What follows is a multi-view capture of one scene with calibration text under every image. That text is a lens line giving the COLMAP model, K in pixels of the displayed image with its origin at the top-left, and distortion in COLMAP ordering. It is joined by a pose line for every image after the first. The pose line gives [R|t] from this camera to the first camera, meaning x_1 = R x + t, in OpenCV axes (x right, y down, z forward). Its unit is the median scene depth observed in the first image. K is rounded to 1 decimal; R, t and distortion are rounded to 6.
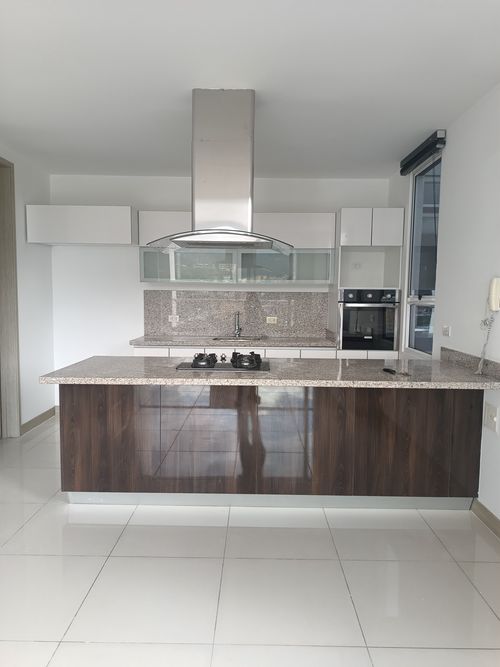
lens RADIAL K [[456.4, 0, 250.0], [0, 456.4, 333.5], [0, 0, 1]] dist [0.051695, -0.068748]
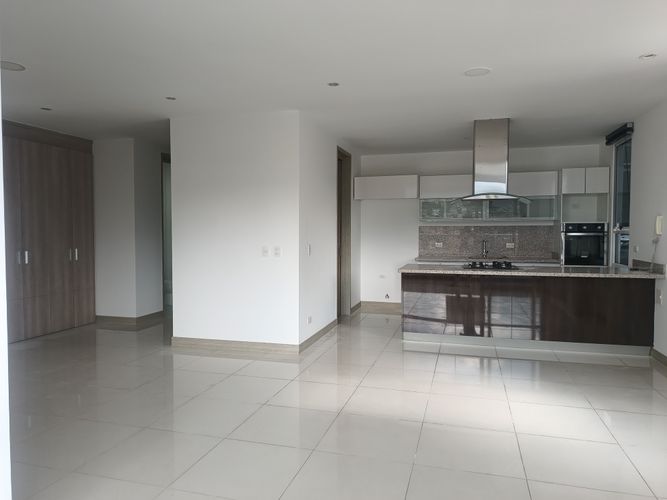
lens RADIAL K [[456.4, 0, 333.0], [0, 456.4, 245.3], [0, 0, 1]] dist [0.051695, -0.068748]
pose [[0.962997, -0.004550, -0.269475, -0.113186], [-0.009905, 0.998584, -0.052259, 0.057949], [0.269331, 0.052995, 0.961588, -0.610120]]
